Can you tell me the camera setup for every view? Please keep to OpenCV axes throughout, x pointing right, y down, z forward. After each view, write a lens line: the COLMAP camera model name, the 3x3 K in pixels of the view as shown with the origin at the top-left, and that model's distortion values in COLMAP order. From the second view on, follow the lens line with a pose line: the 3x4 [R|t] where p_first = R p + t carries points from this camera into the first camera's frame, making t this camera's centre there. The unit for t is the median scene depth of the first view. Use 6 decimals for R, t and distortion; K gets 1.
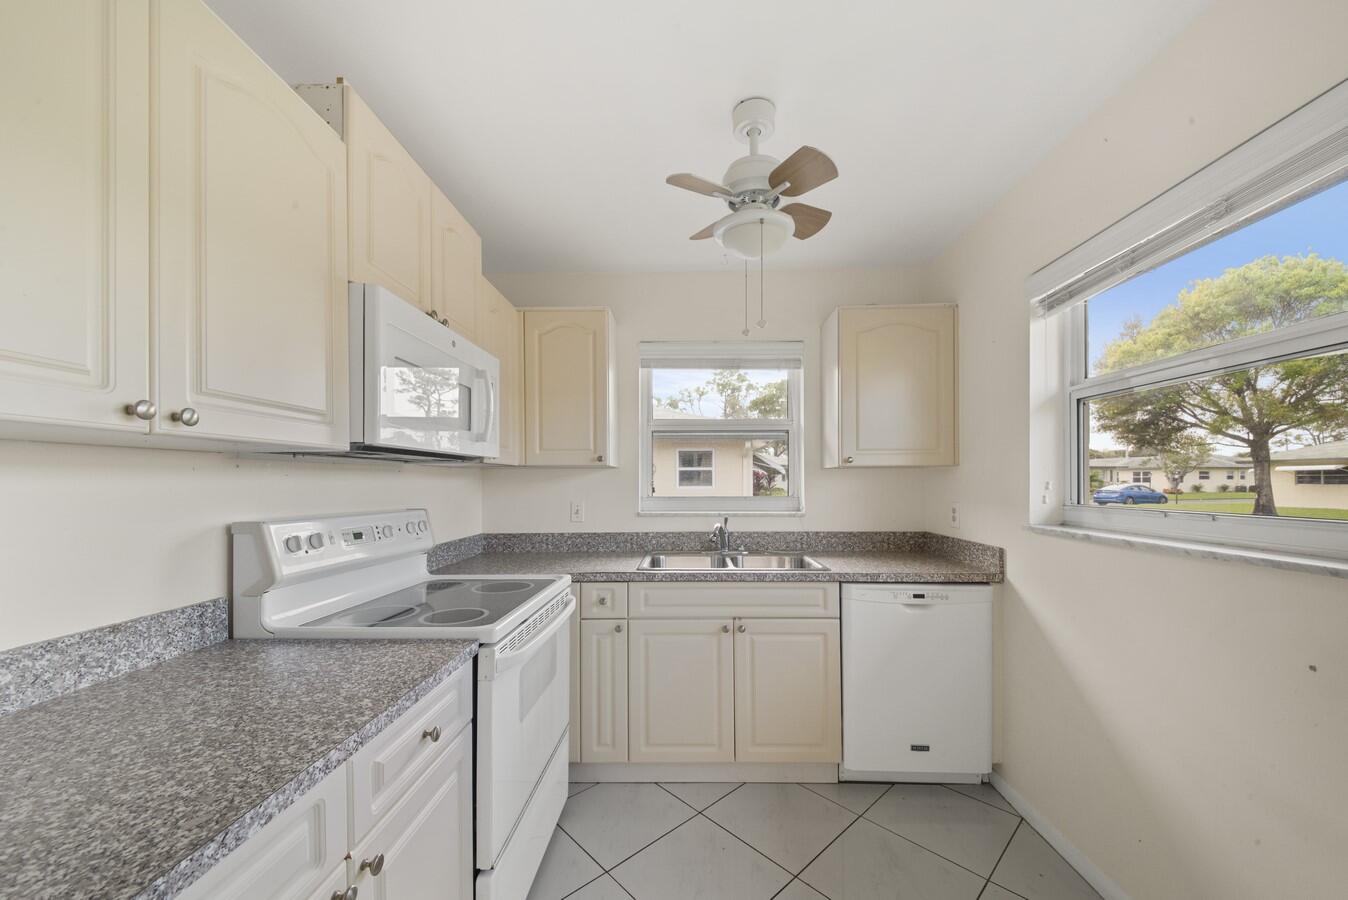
lens RADIAL K [[495.6, 0, 672.5], [0, 495.6, 483.7], [0, 0, 1]] dist [0.030922, -0.015528]
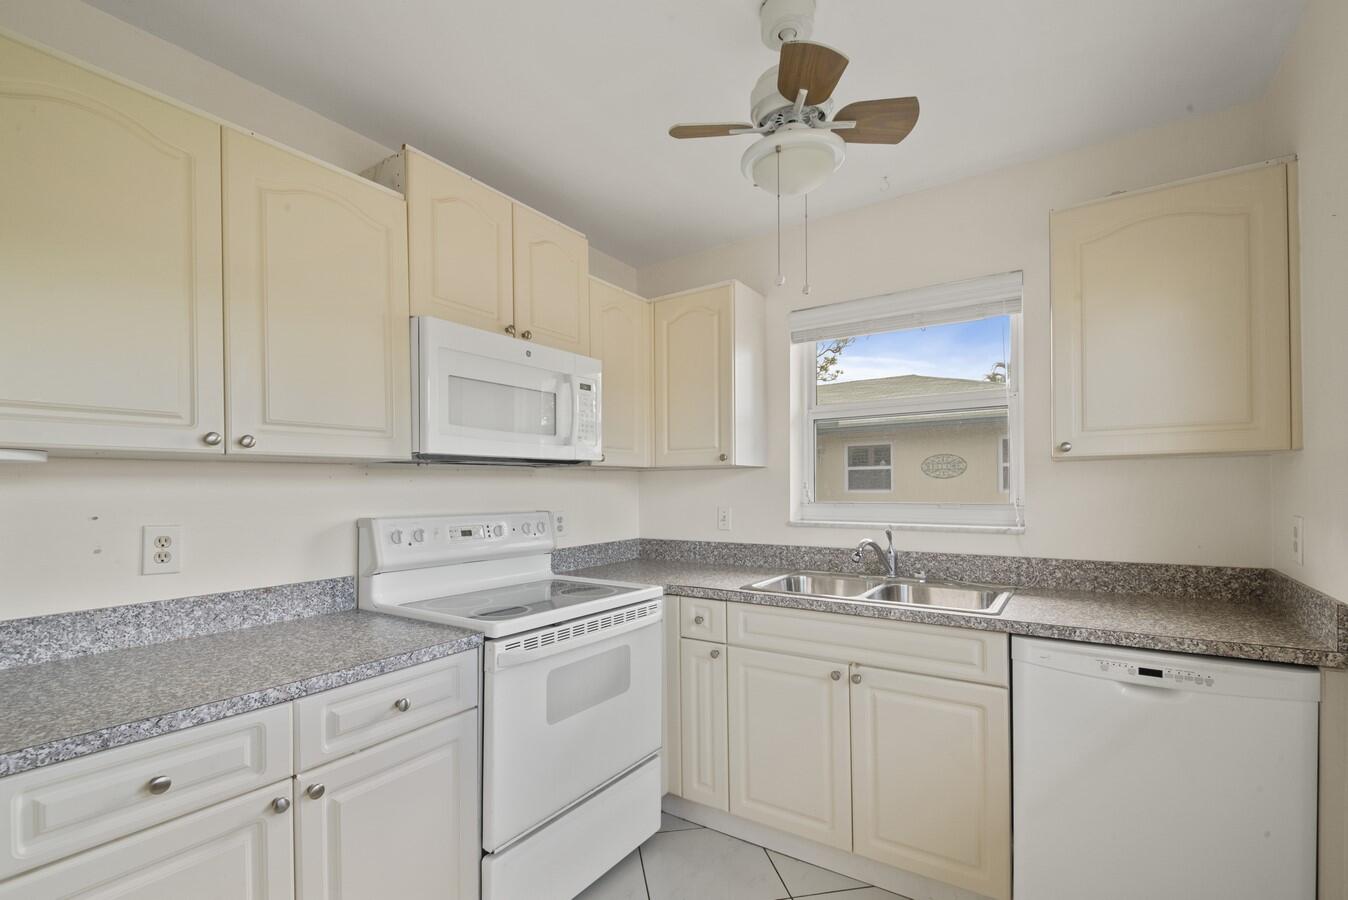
lens RADIAL K [[600.1, 0, 675.3], [0, 600.1, 488.8], [0, 0, 1]] dist [0.062368, -0.046502]
pose [[0.843443, -0.002365, -0.537213, 0.397097], [0.004872, 0.999983, 0.003247, 0.000444], [0.537196, -0.005356, 0.843440, 0.077870]]
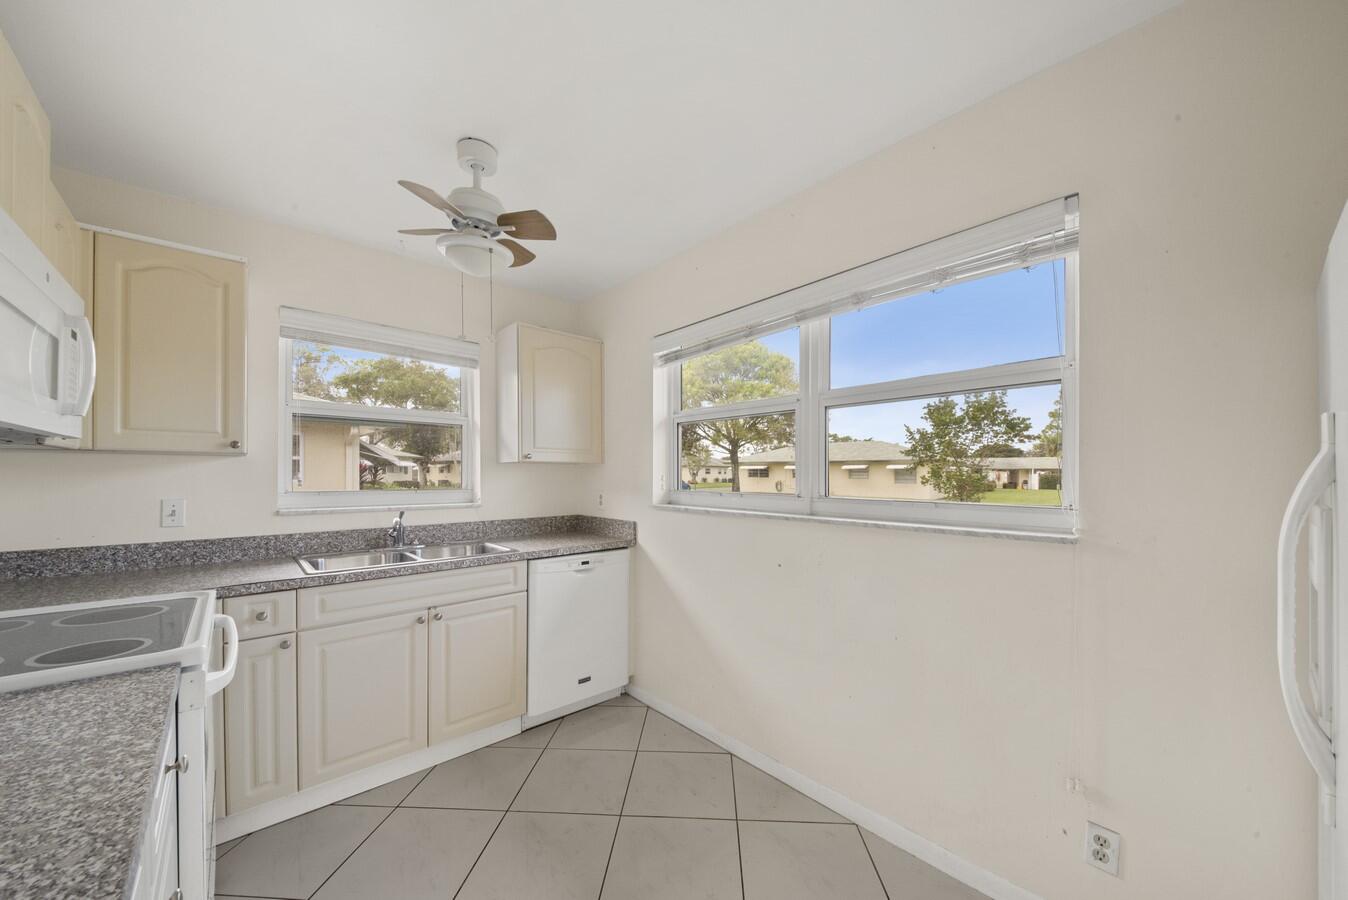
lens RADIAL K [[497.4, 0, 697.4], [0, 497.4, 475.4], [0, 0, 1]] dist [0.000105, -0.006501]
pose [[0.698566, 0.002980, 0.715540, -0.223363], [-0.000968, 0.999994, -0.003220, 0.001125], [-0.715545, 0.001557, 0.698565, -0.109050]]
